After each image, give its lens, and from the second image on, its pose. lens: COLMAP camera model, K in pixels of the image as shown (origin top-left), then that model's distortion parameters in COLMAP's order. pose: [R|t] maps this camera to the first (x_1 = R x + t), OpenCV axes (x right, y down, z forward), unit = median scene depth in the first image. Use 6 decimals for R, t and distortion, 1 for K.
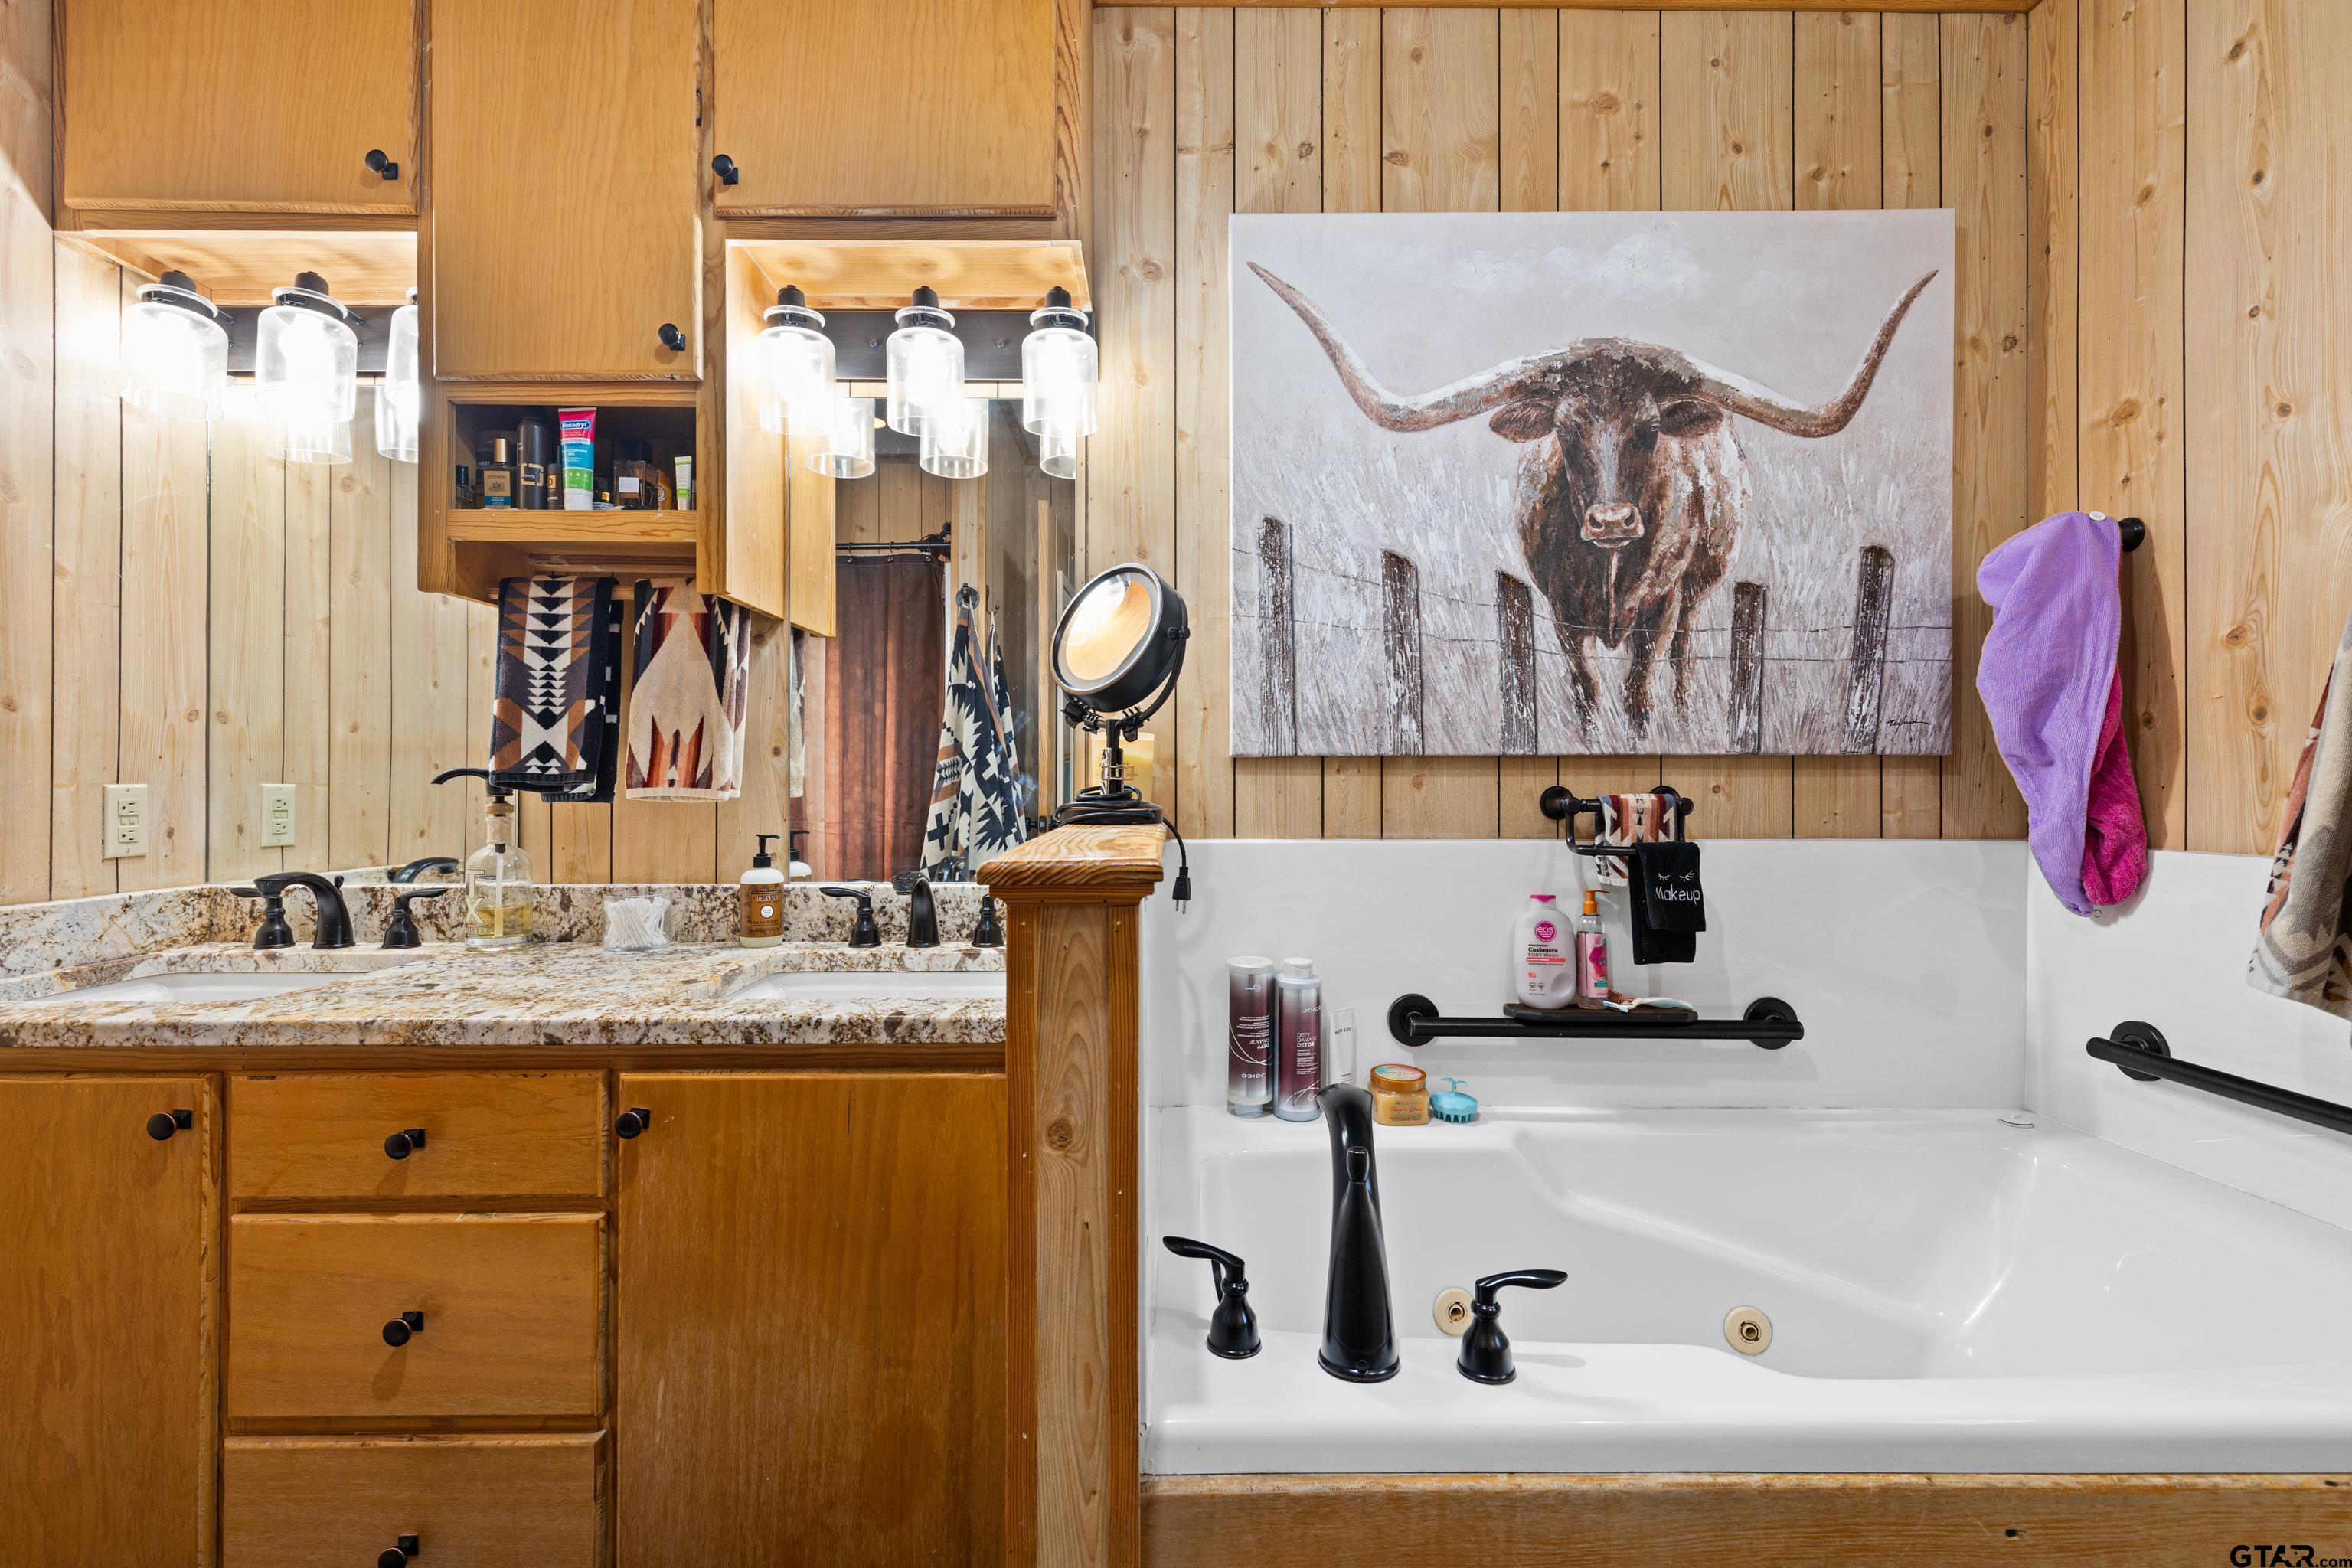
lens RADIAL K [[1058.1, 0, 1177.2], [0, 1058.1, 780.1], [0, 0, 1]] dist [0.007285, -0.002081]
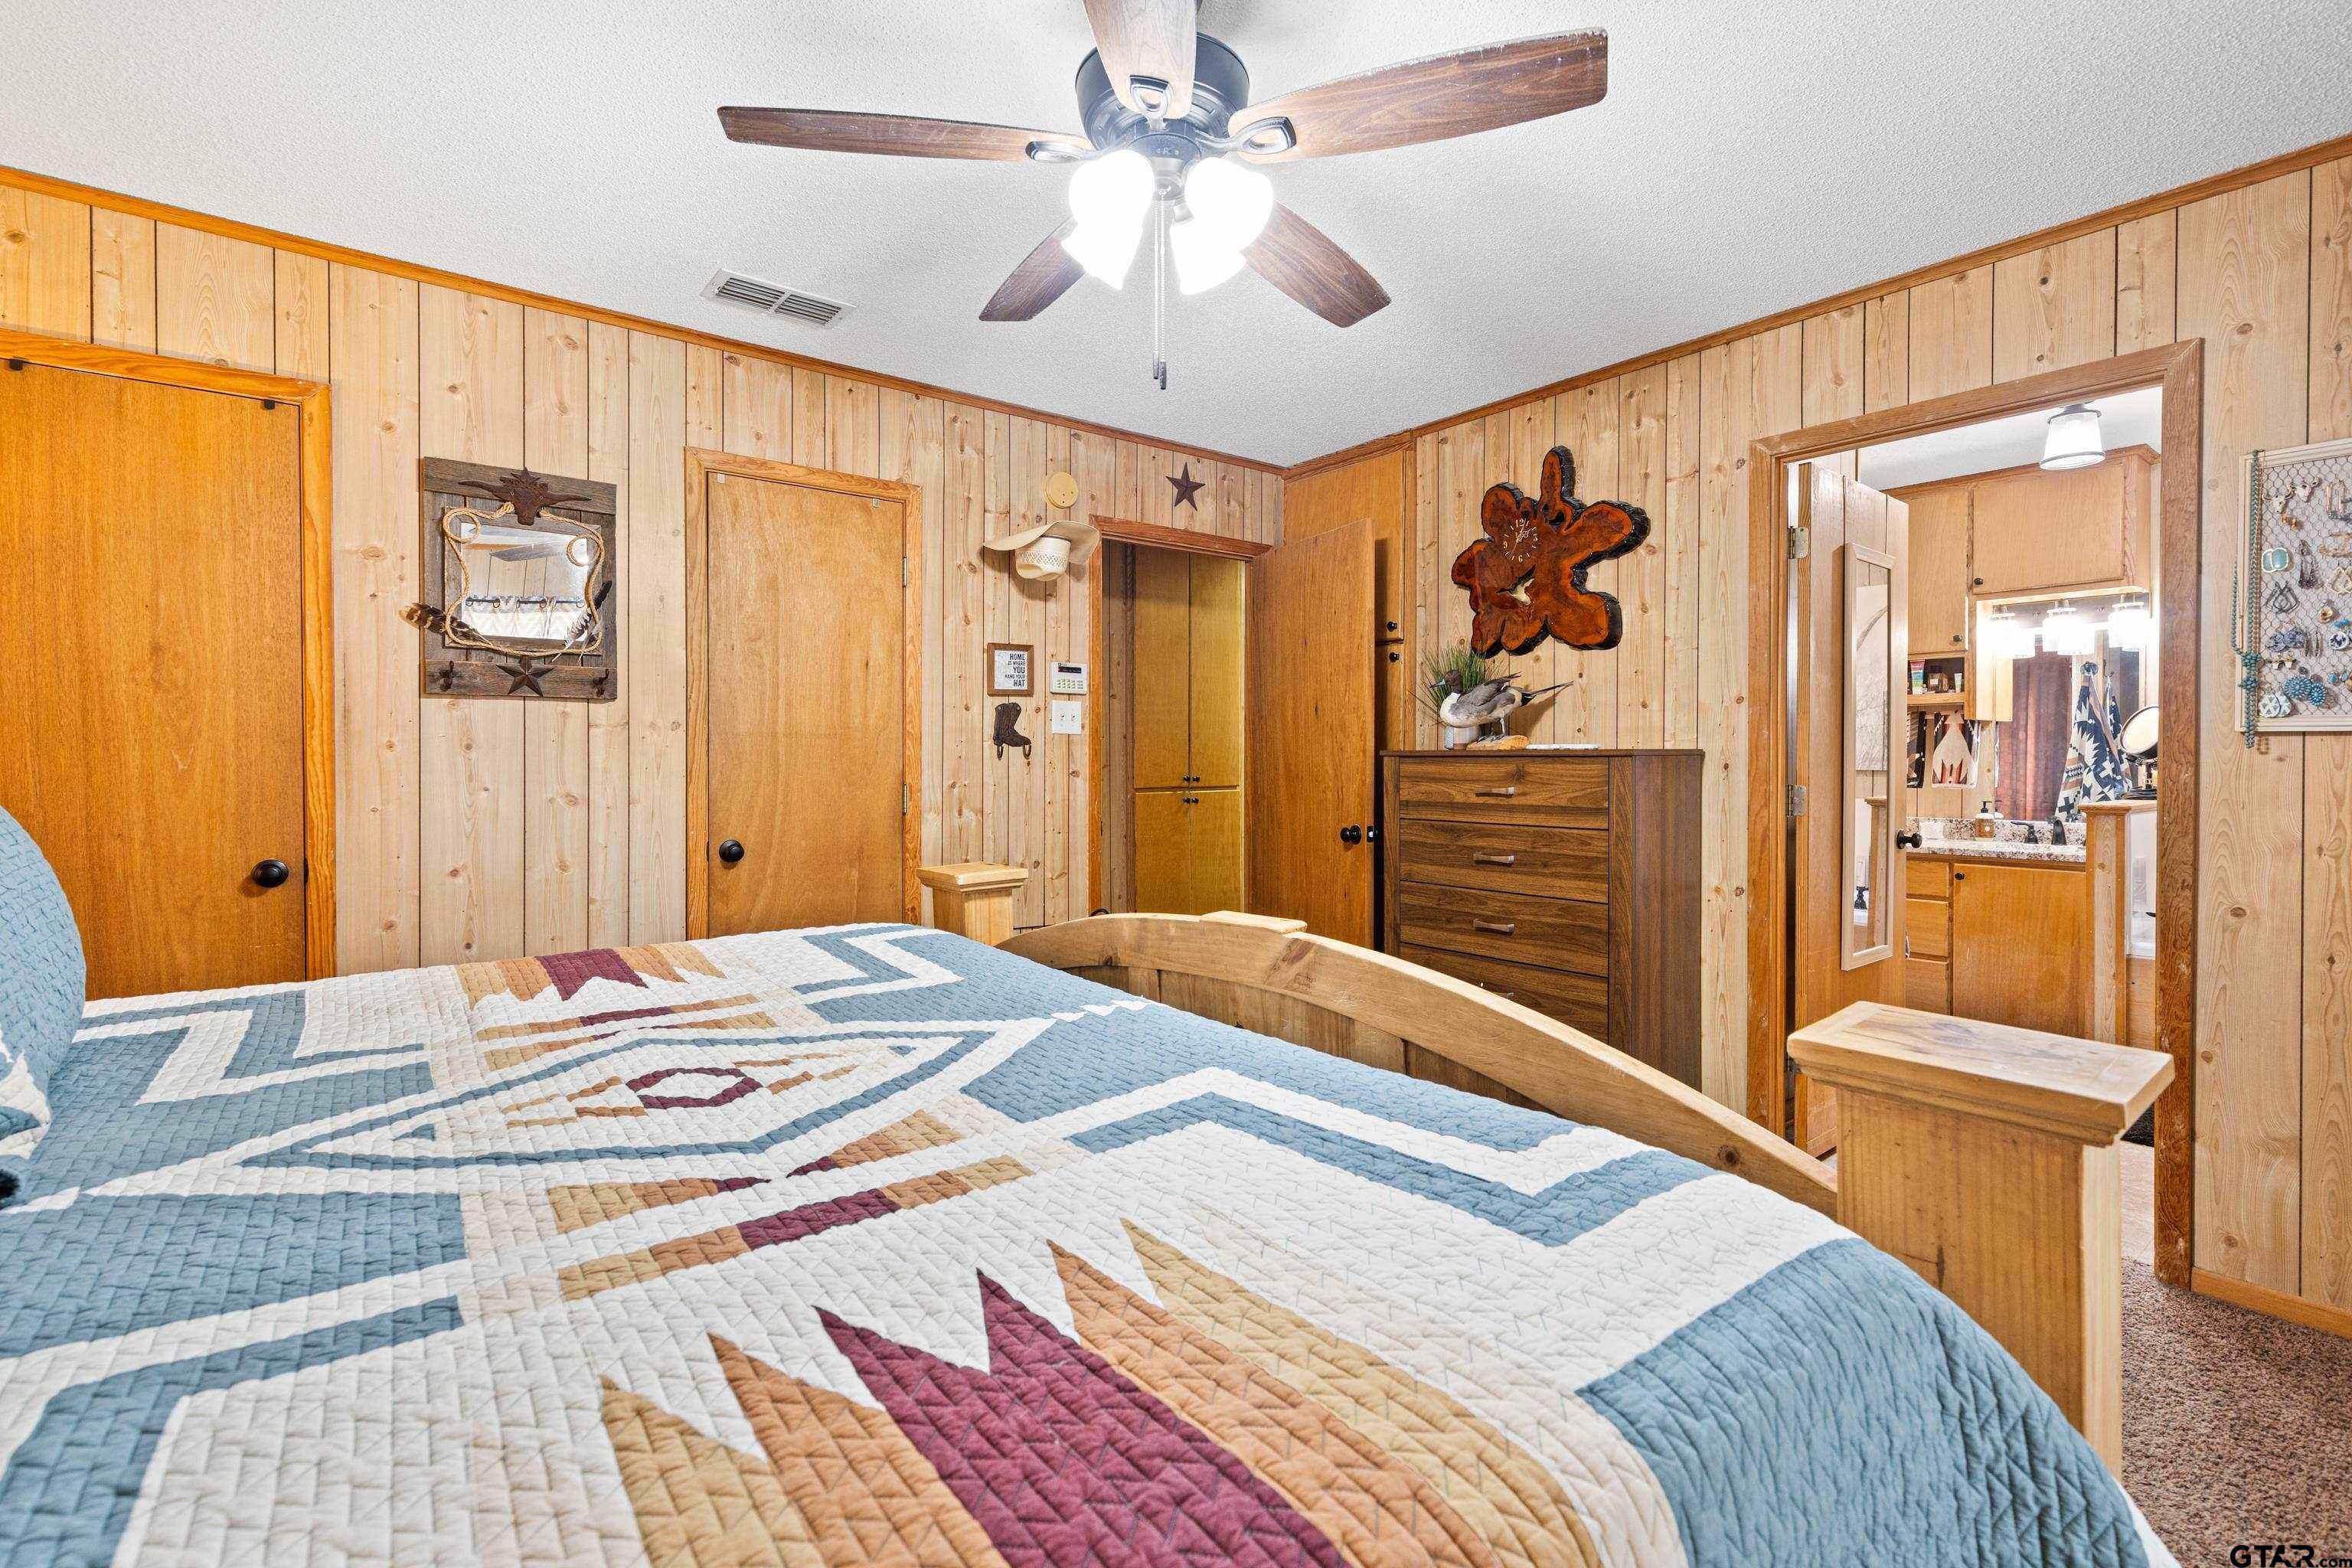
lens RADIAL K [[1058.1, 0, 1178.9], [0, 1058.1, 768.3], [0, 0, 1]] dist [0.007285, -0.002081]
pose [[0.608024, 0.003732, -0.793910, 0.544231], [0.001679, 0.999981, 0.005986, -0.055512], [0.793917, -0.004973, 0.608006, -2.425213]]
